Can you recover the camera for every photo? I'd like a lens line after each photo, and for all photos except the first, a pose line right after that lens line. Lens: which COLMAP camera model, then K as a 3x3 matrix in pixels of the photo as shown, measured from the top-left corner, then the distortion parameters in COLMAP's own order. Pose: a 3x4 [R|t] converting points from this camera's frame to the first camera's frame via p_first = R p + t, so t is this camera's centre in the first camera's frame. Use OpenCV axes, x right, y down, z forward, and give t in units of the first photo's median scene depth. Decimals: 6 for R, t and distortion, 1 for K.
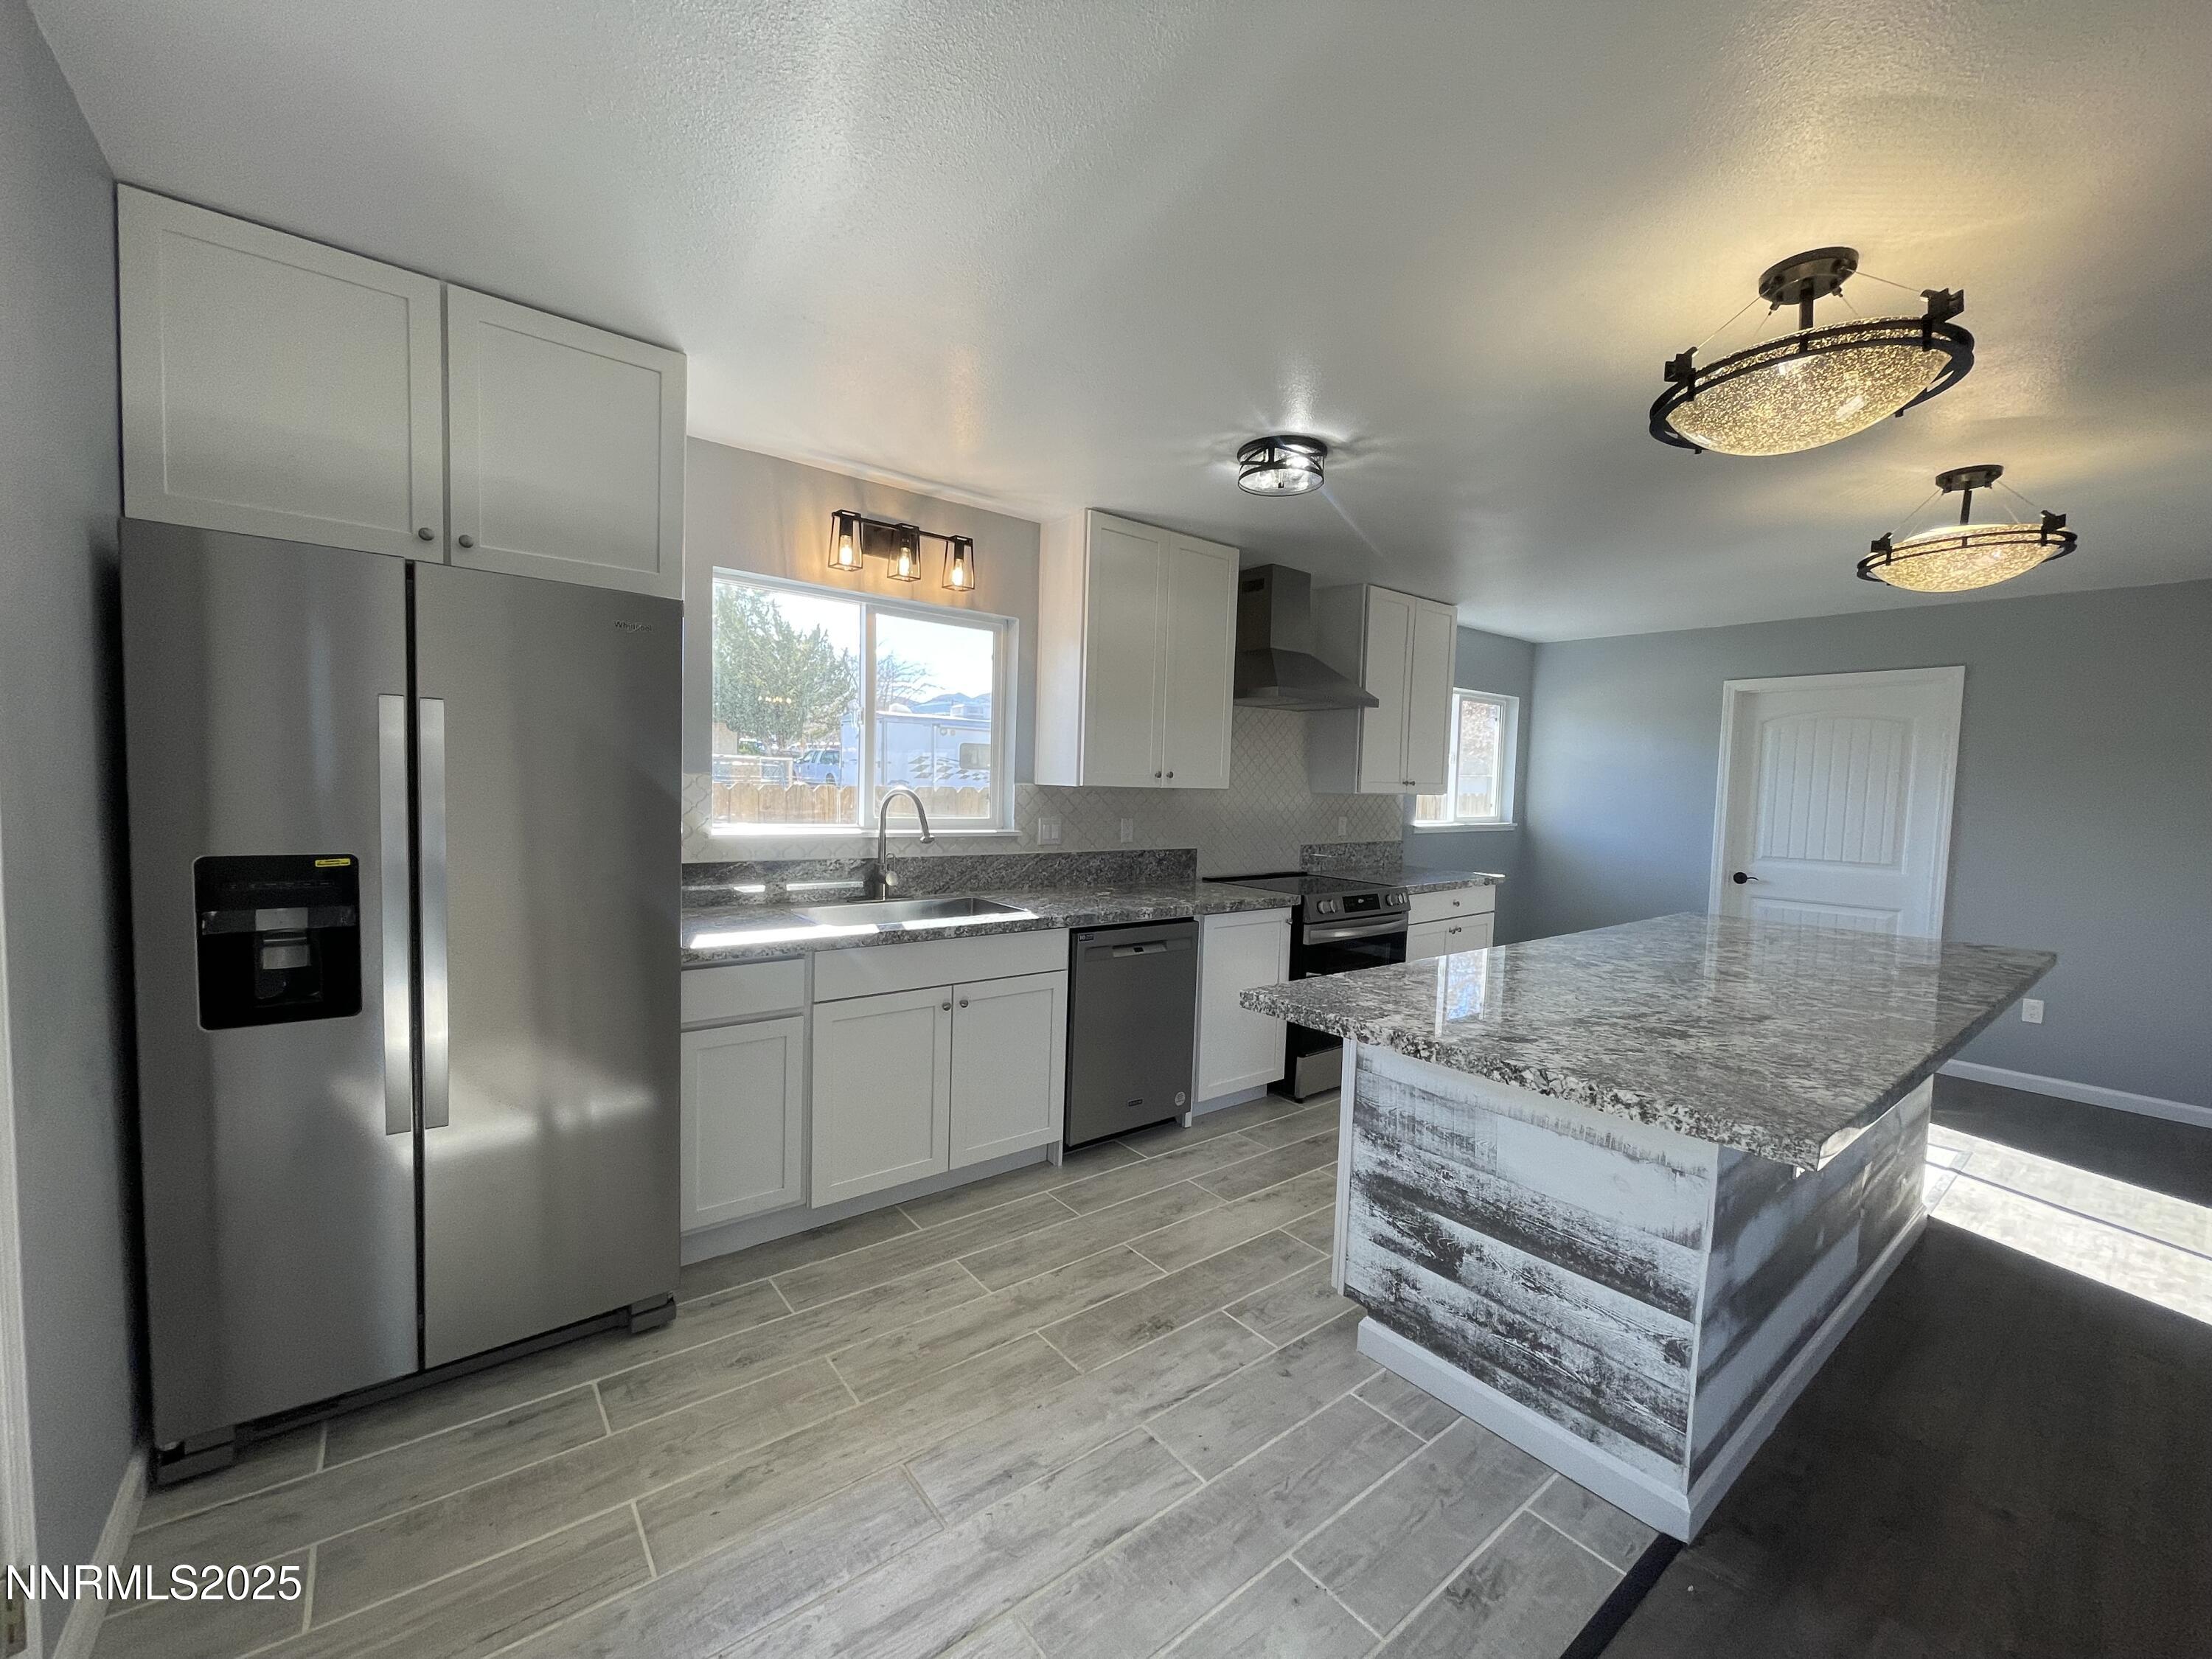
lens RADIAL K [[888.7, 0, 1096.8], [0, 888.7, 839.8], [0, 0, 1]] dist [-0.000366, -0.000172]
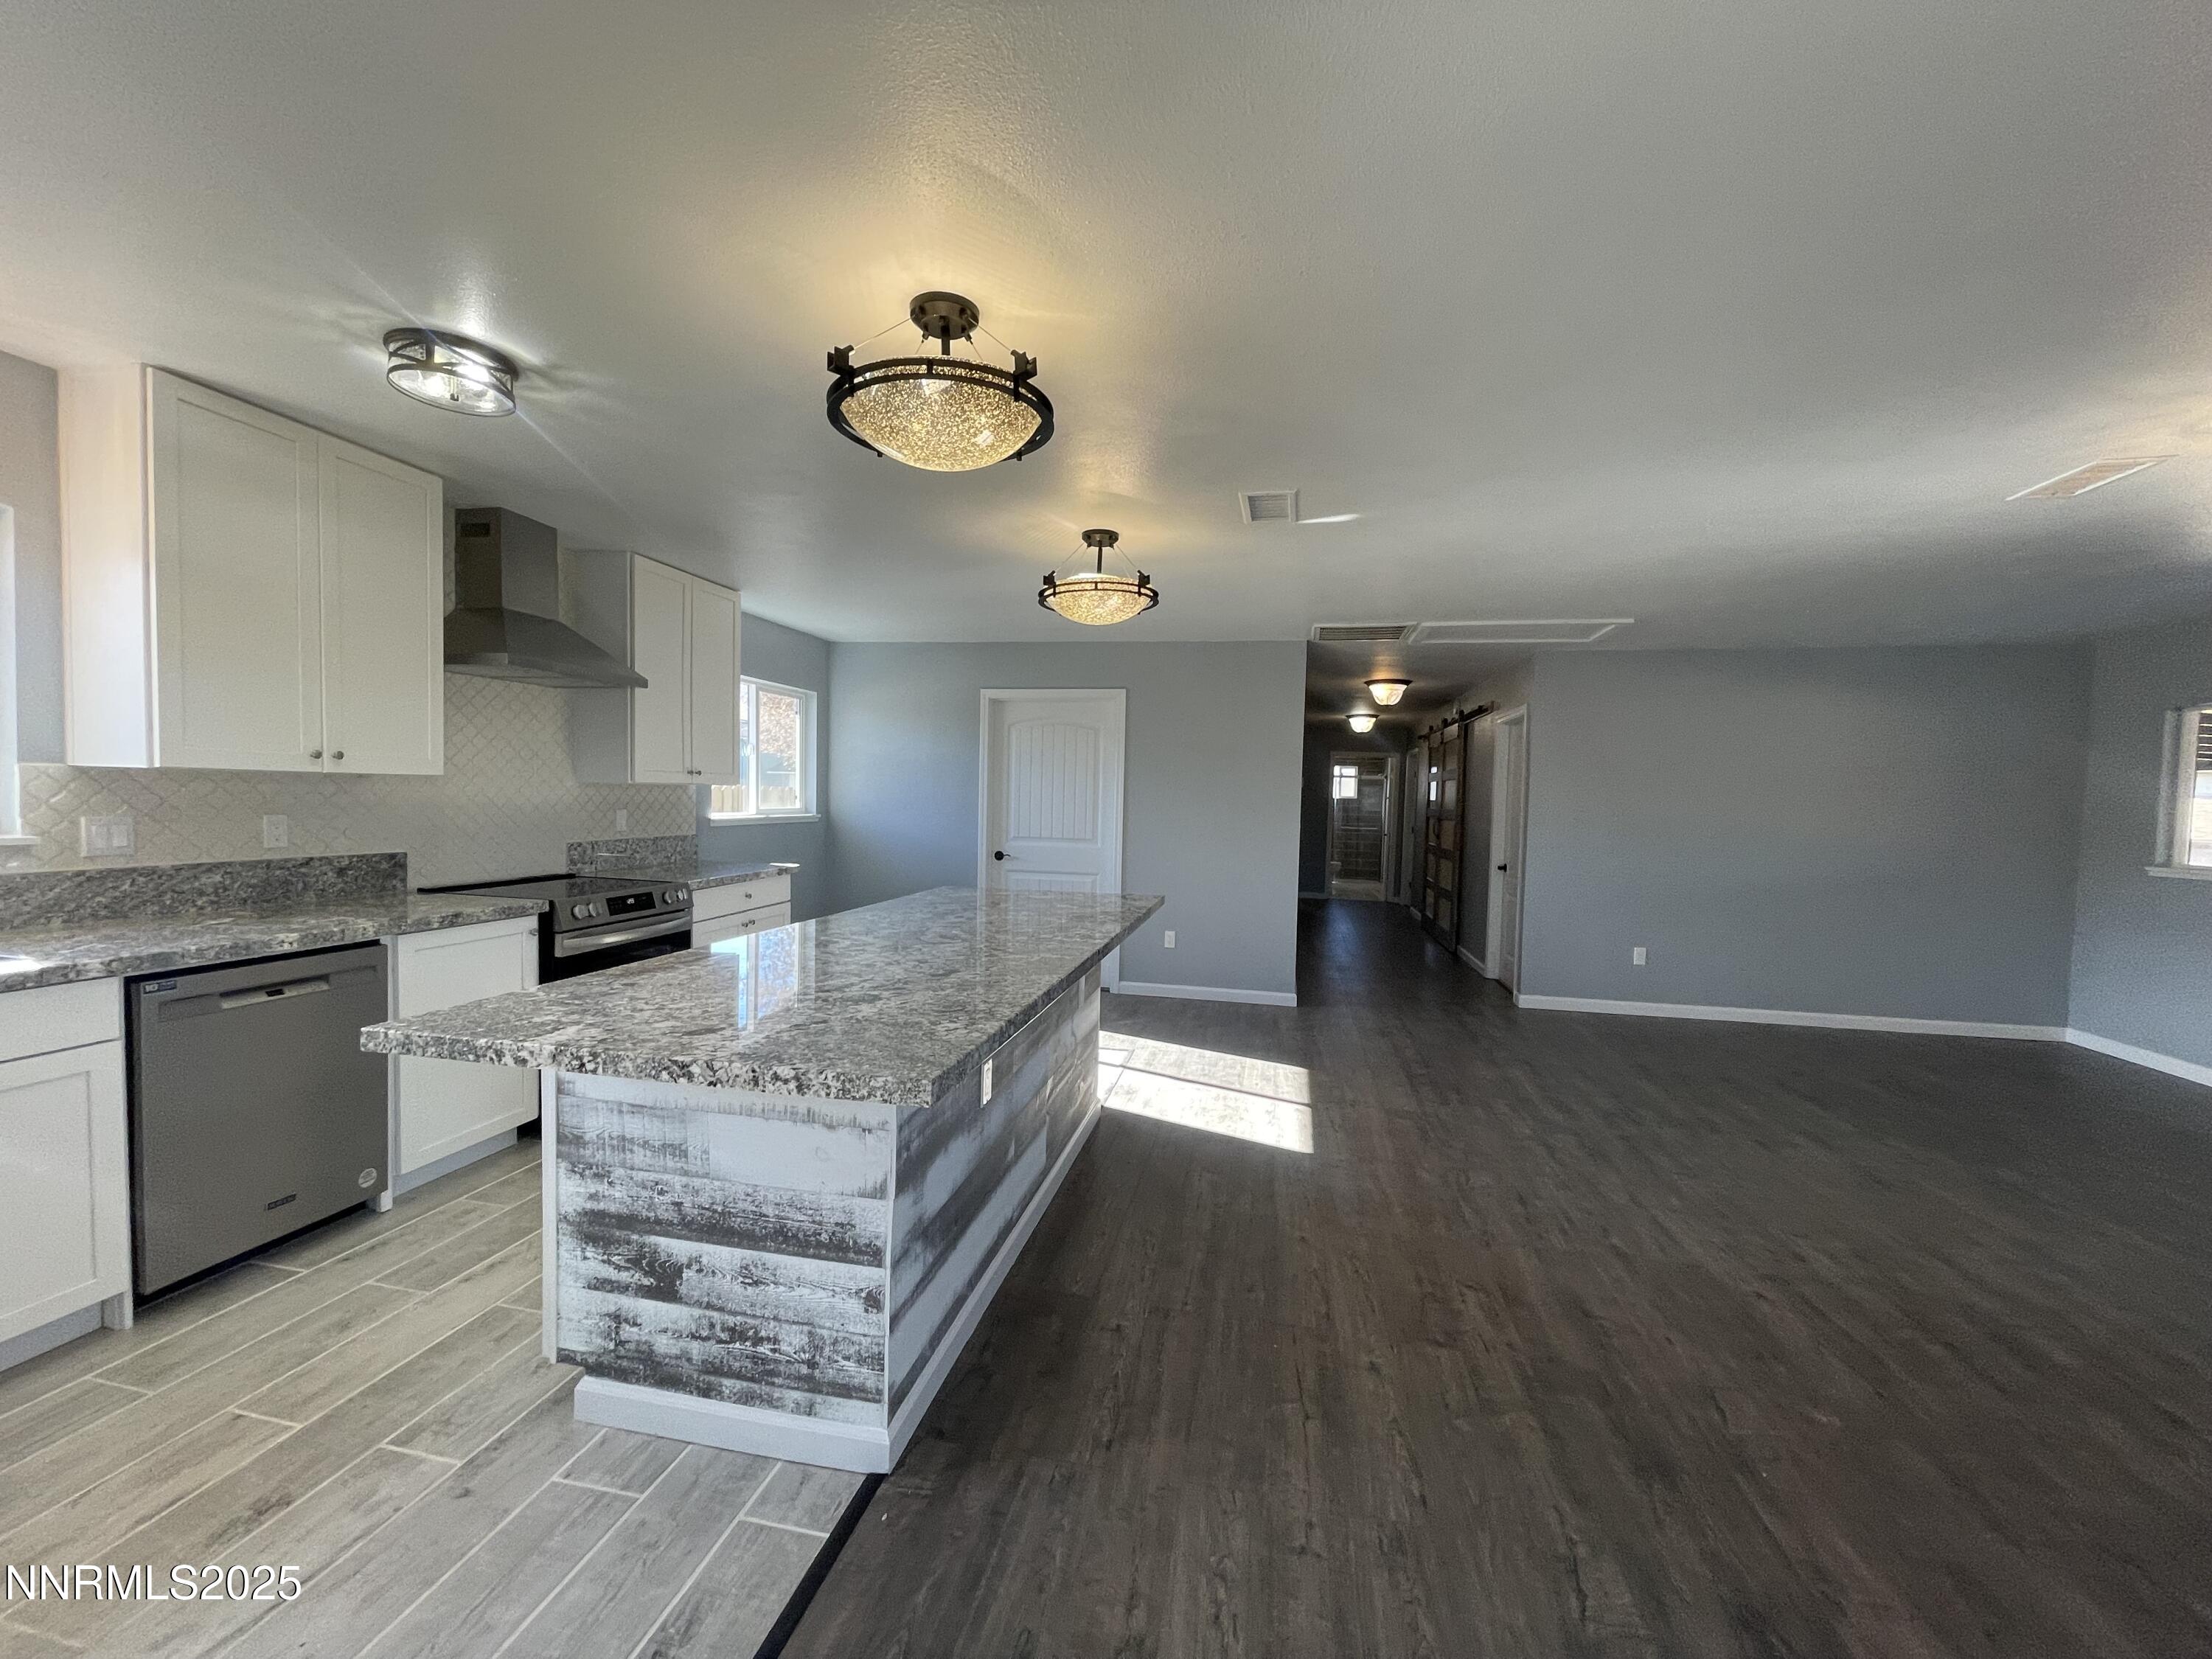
lens RADIAL K [[888.7, 0, 1092.6], [0, 888.7, 840.7], [0, 0, 1]] dist [-0.000366, -0.000172]
pose [[0.767366, -0.040132, 0.639952, 0.100558], [0.037632, 0.999138, 0.017532, 0.011609], [-0.640104, 0.010629, 0.768215, 0.007875]]
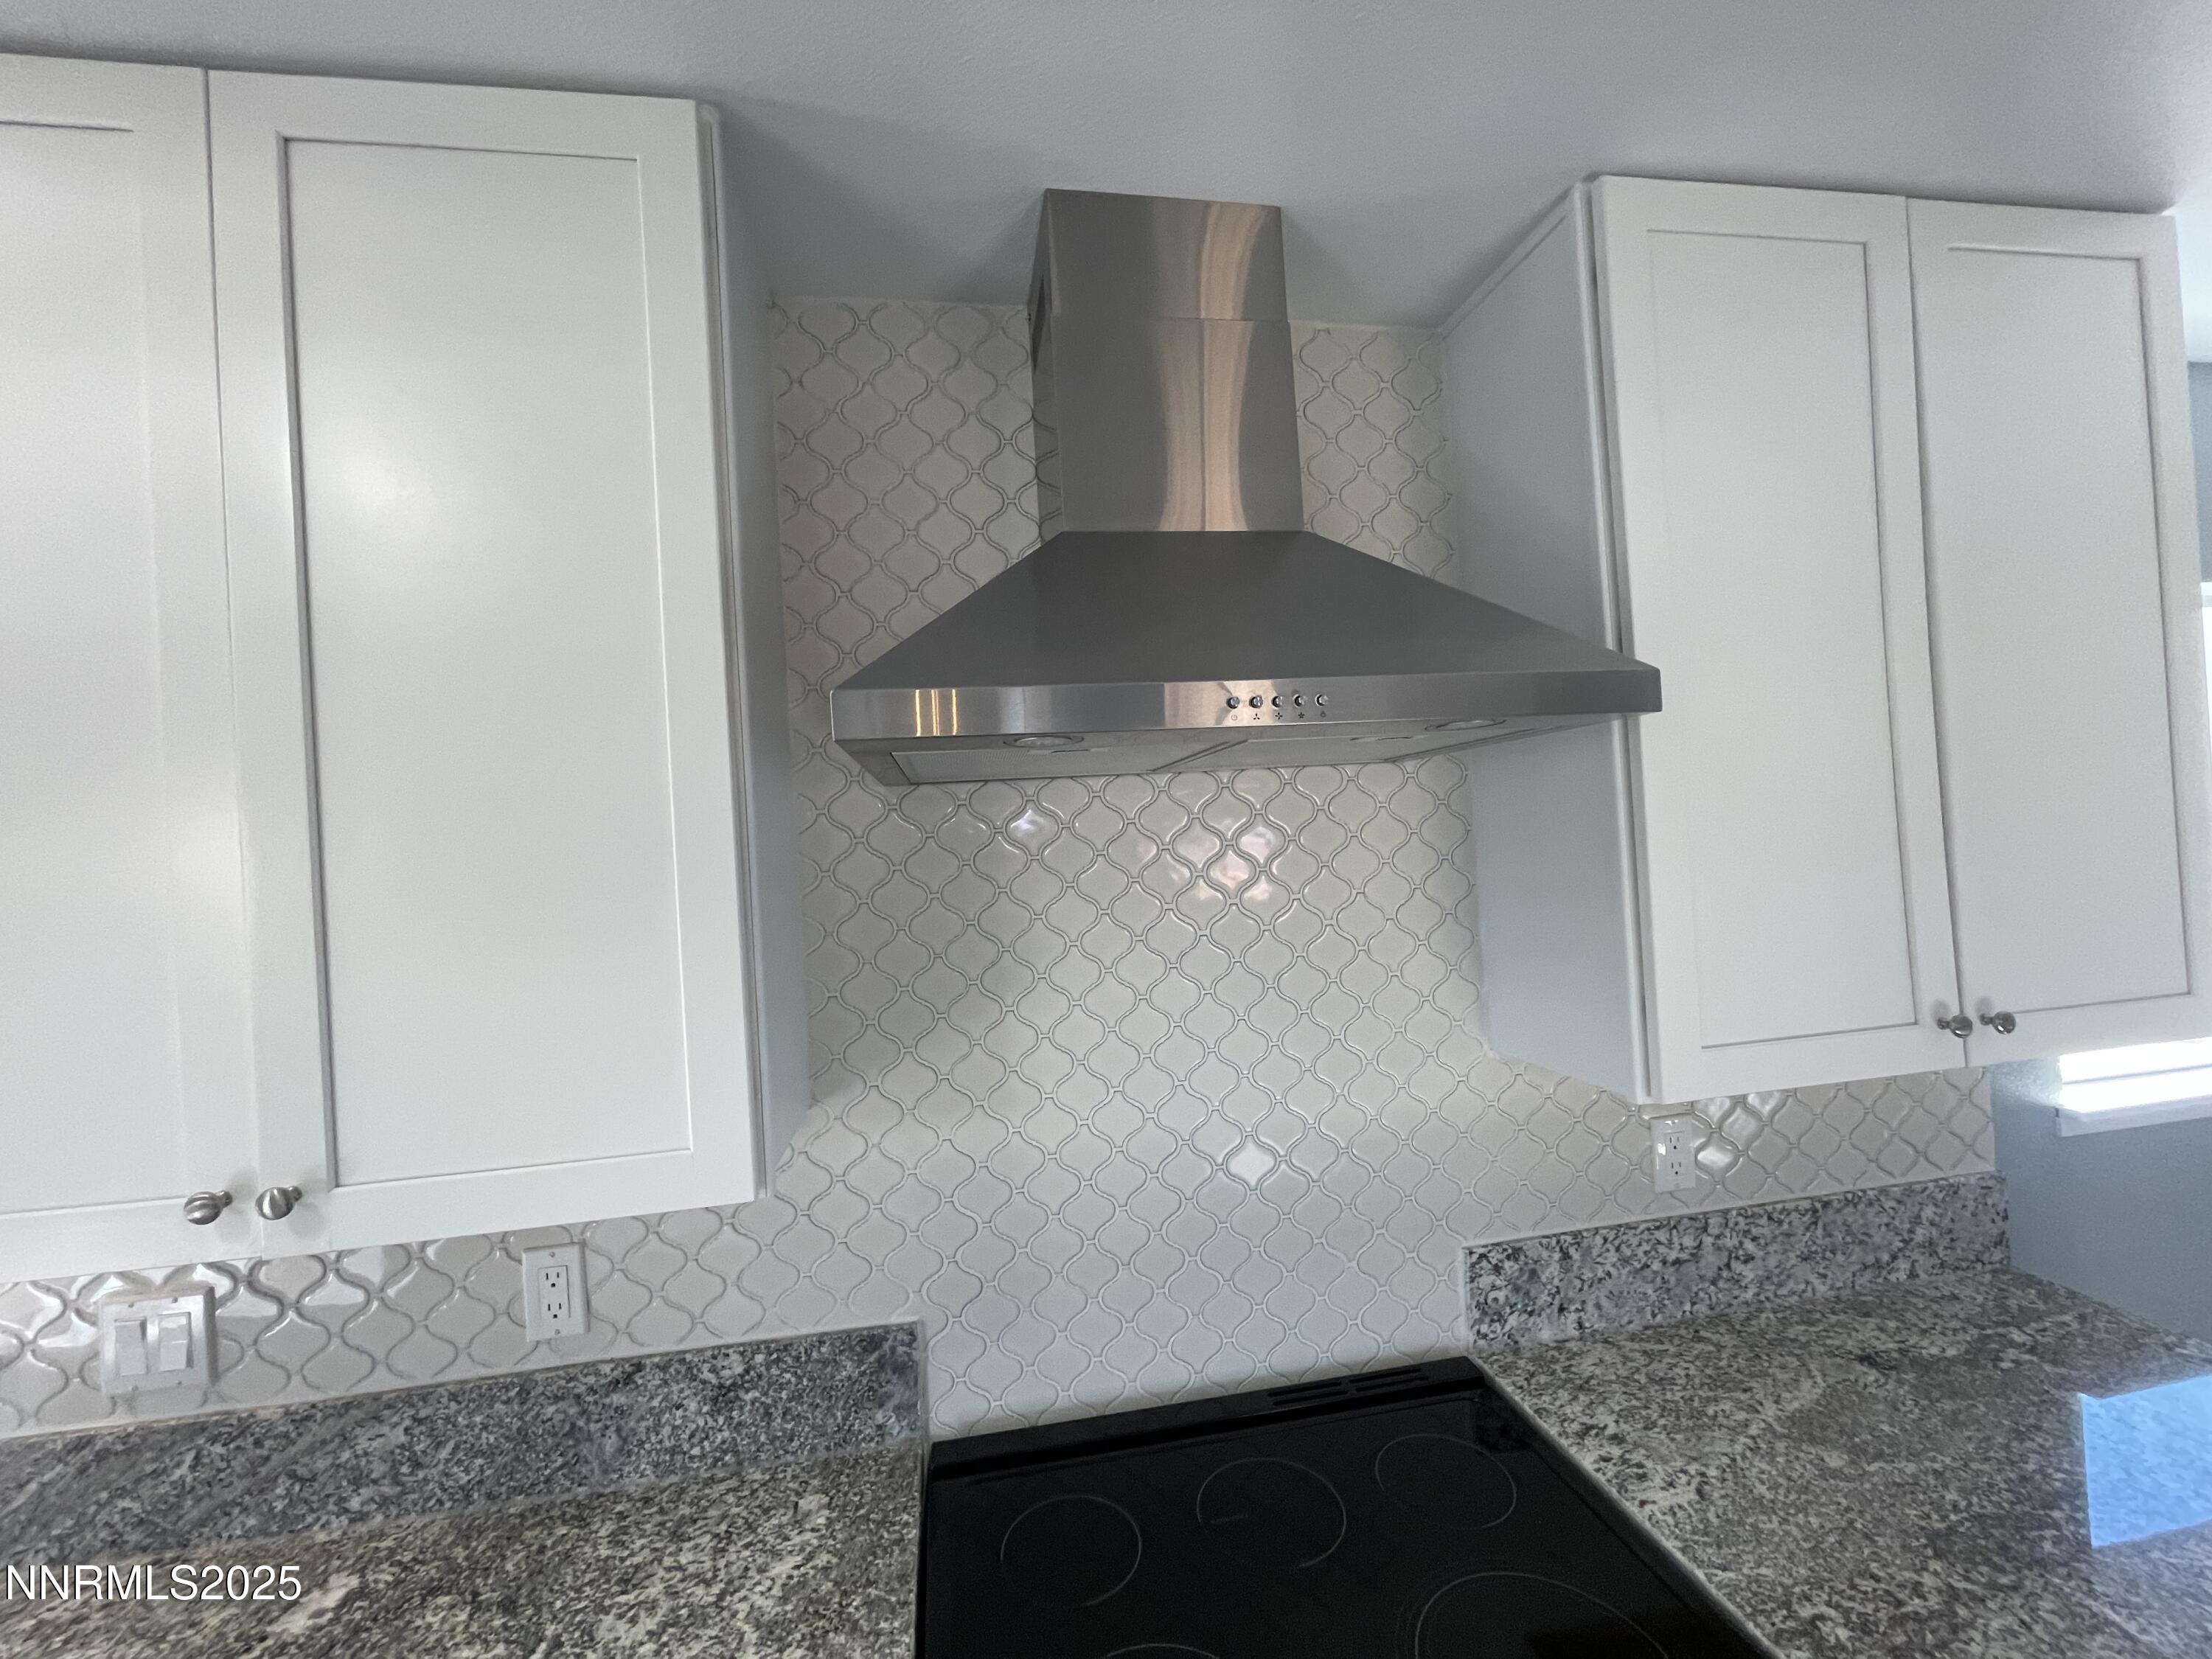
lens RADIAL K [[888.7, 0, 1095.5], [0, 888.7, 831.4], [0, 0, 1]] dist [-0.000366, -0.000172]
pose [[0.869782, -0.084643, -0.486123, 0.400564], [0.047846, 0.995002, -0.087642, -0.148764], [0.491111, 0.052971, 0.869485, 1.030800]]
